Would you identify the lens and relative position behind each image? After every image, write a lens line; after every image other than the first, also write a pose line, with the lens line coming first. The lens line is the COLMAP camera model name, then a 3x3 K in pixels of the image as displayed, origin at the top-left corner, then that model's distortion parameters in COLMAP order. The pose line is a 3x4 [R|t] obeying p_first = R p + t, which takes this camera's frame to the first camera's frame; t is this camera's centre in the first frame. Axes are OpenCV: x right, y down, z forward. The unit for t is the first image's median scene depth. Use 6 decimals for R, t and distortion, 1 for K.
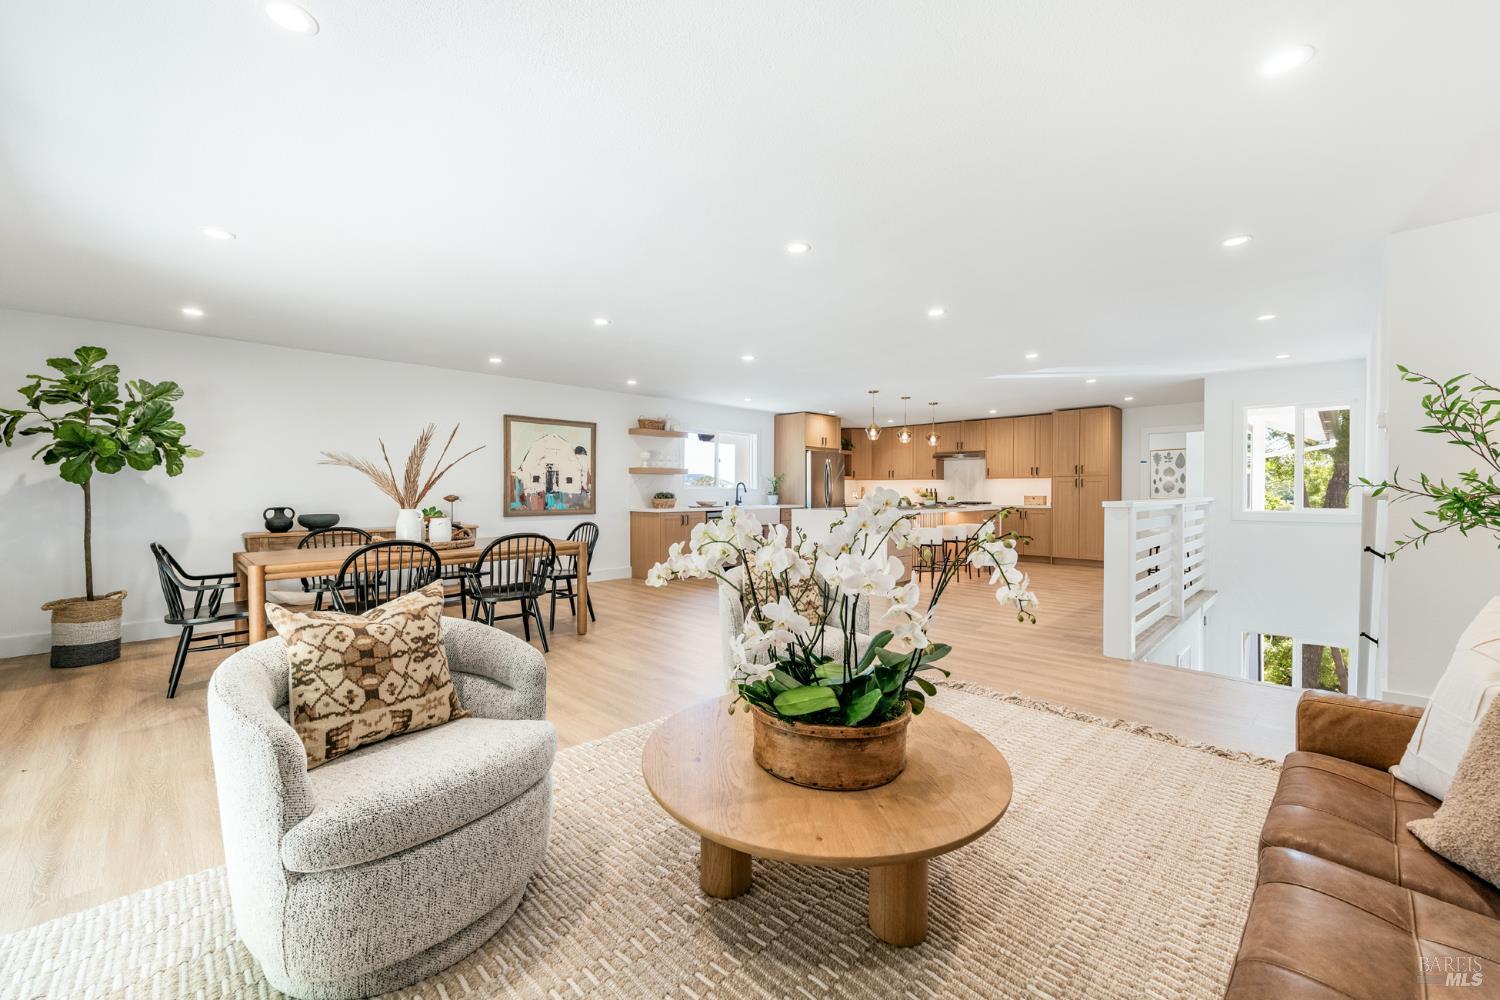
lens RADIAL K [[587.9, 0, 750.0], [0, 587.9, 500.0], [0, 0, 1]] dist [0.000766, -0.000215]
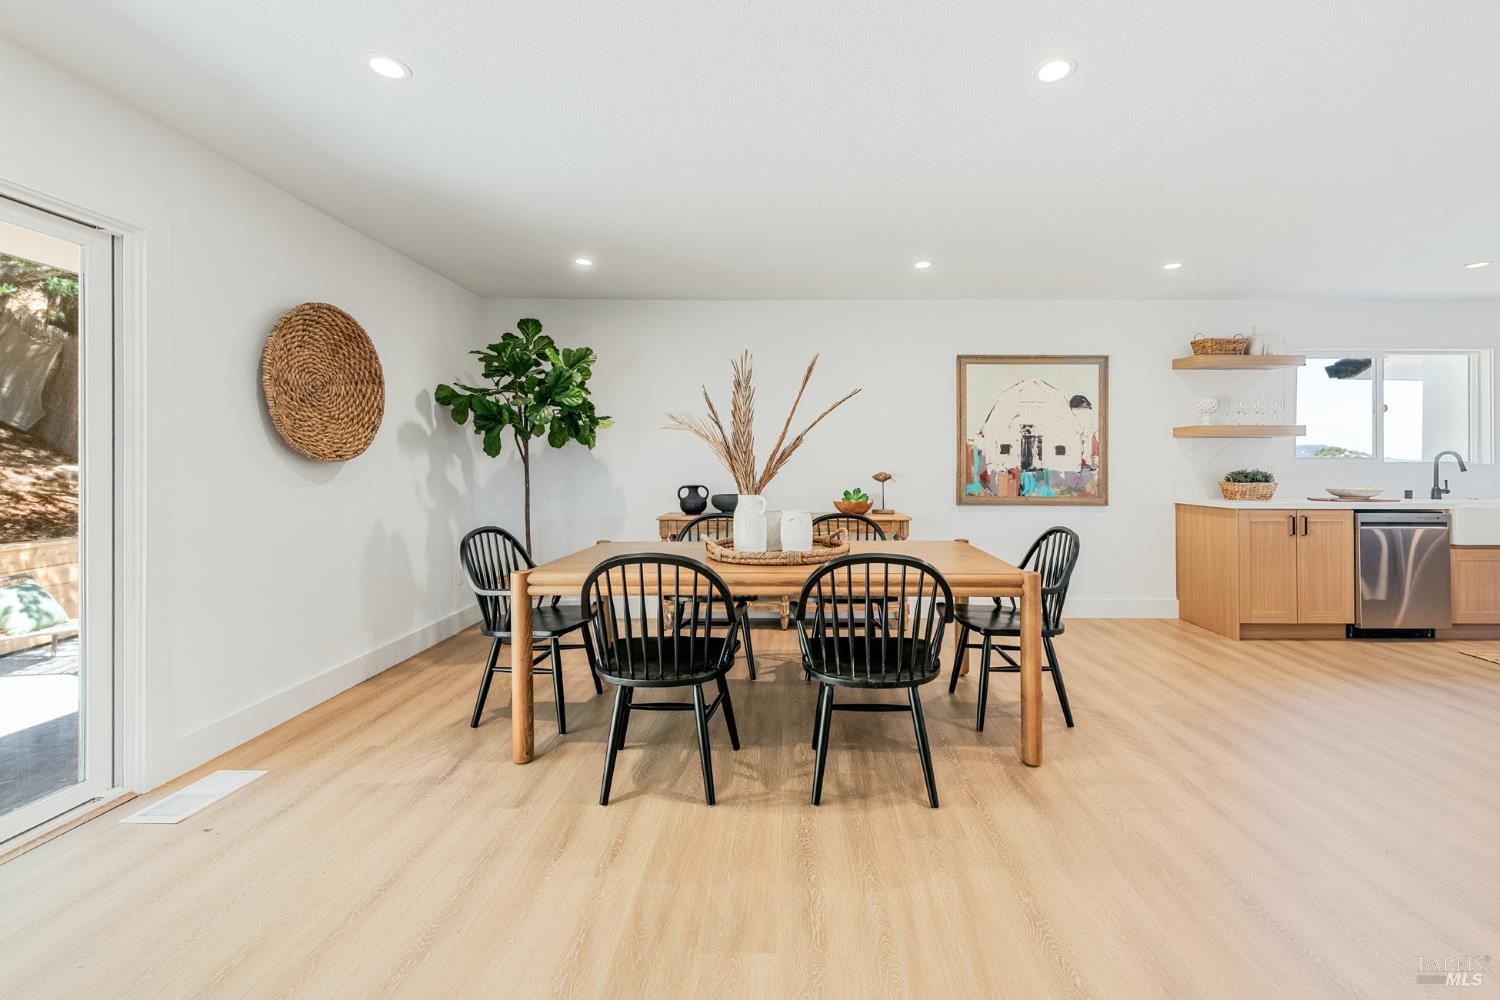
lens RADIAL K [[619.1, 0, 785.6], [0, 619.1, 464.1], [0, 0, 1]] dist [0.002018, -0.000045]
pose [[0.703242, -0.000974, -0.710950, -0.040696], [-0.014007, 0.999786, -0.015224, -0.004474], [0.710812, 0.020665, 0.703078, 0.300233]]
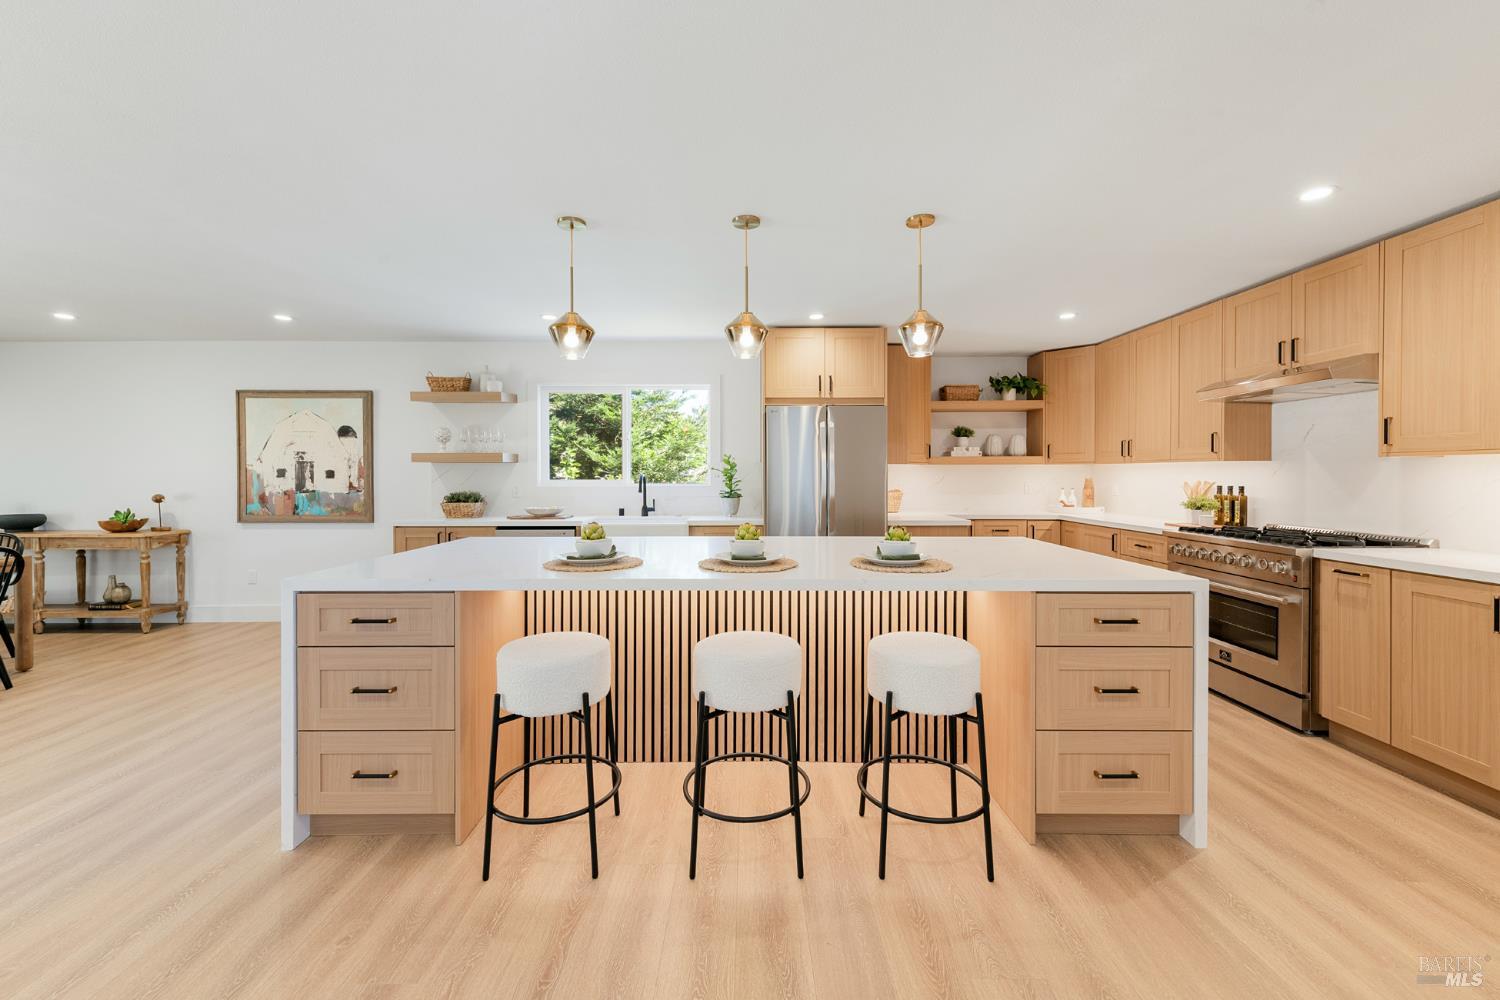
lens RADIAL K [[595.7, 0, 749.8], [0, 595.7, 480.5], [0, 0, 1]] dist [0.002675, 0.000075]
pose [[0.706123, 0.006690, -0.708058, 0.511336], [-0.010794, 0.999941, -0.001316, -0.027923], [0.708007, 0.008572, 0.706153, 0.775773]]
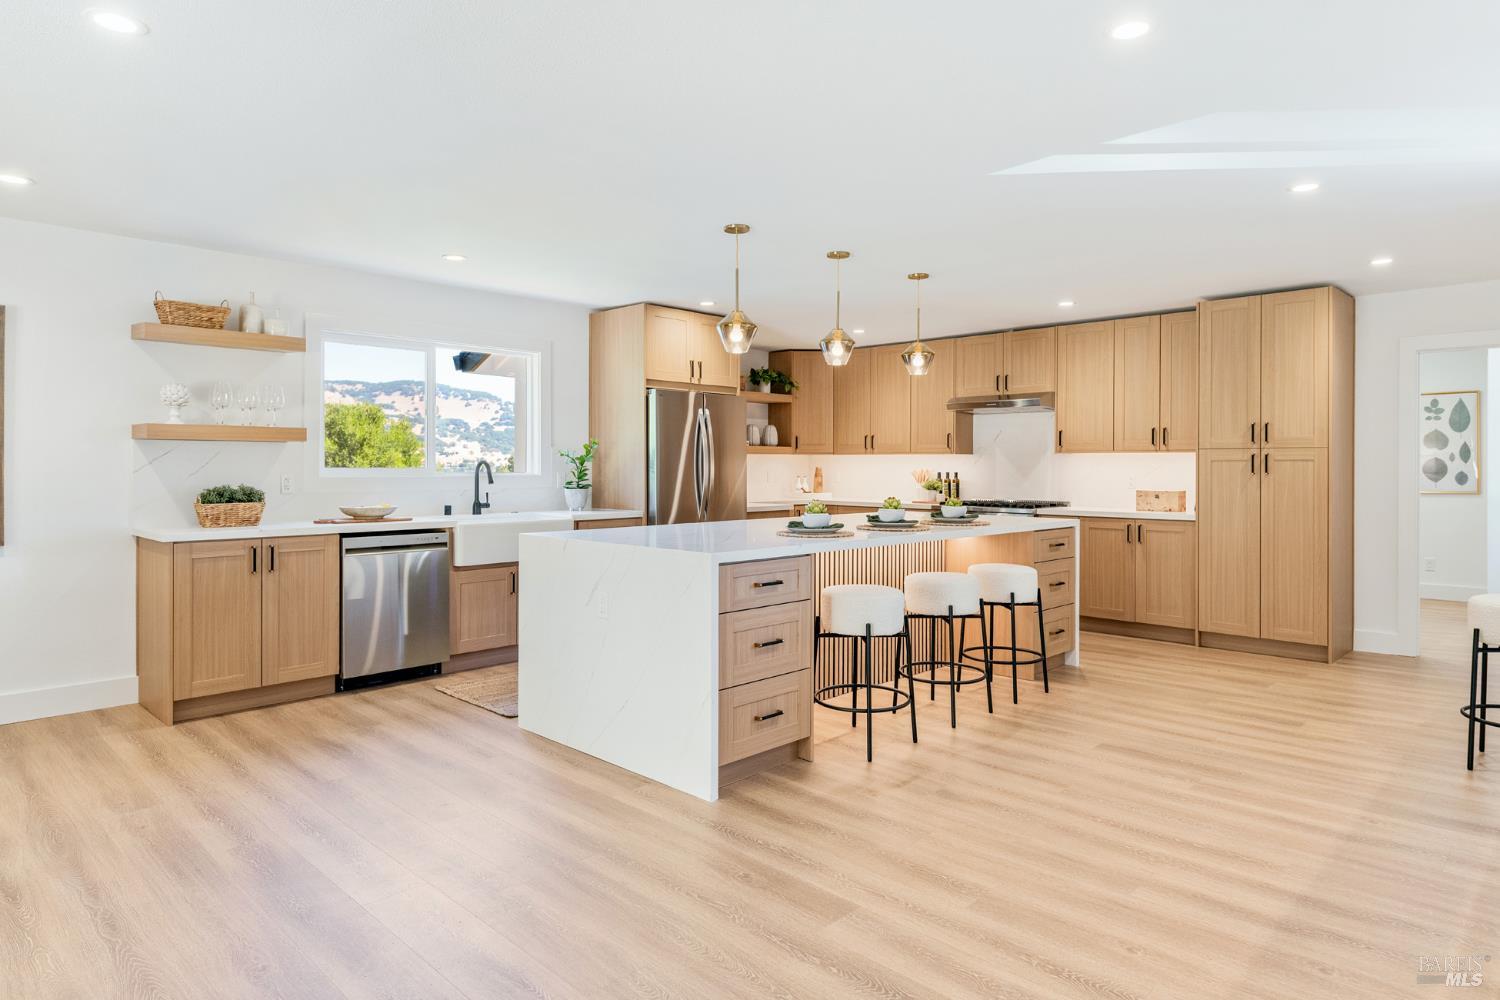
lens RADIAL K [[878.5, 0, 758.1], [0, 878.5, 470.3], [0, 0, 1]] dist [0.011064, -0.000809]
pose [[0.999910, 0.002063, 0.013251, 0.203922], [-0.001903, 0.999925, -0.012080, -0.017732], [-0.013275, 0.012053, 0.999839, 0.400194]]
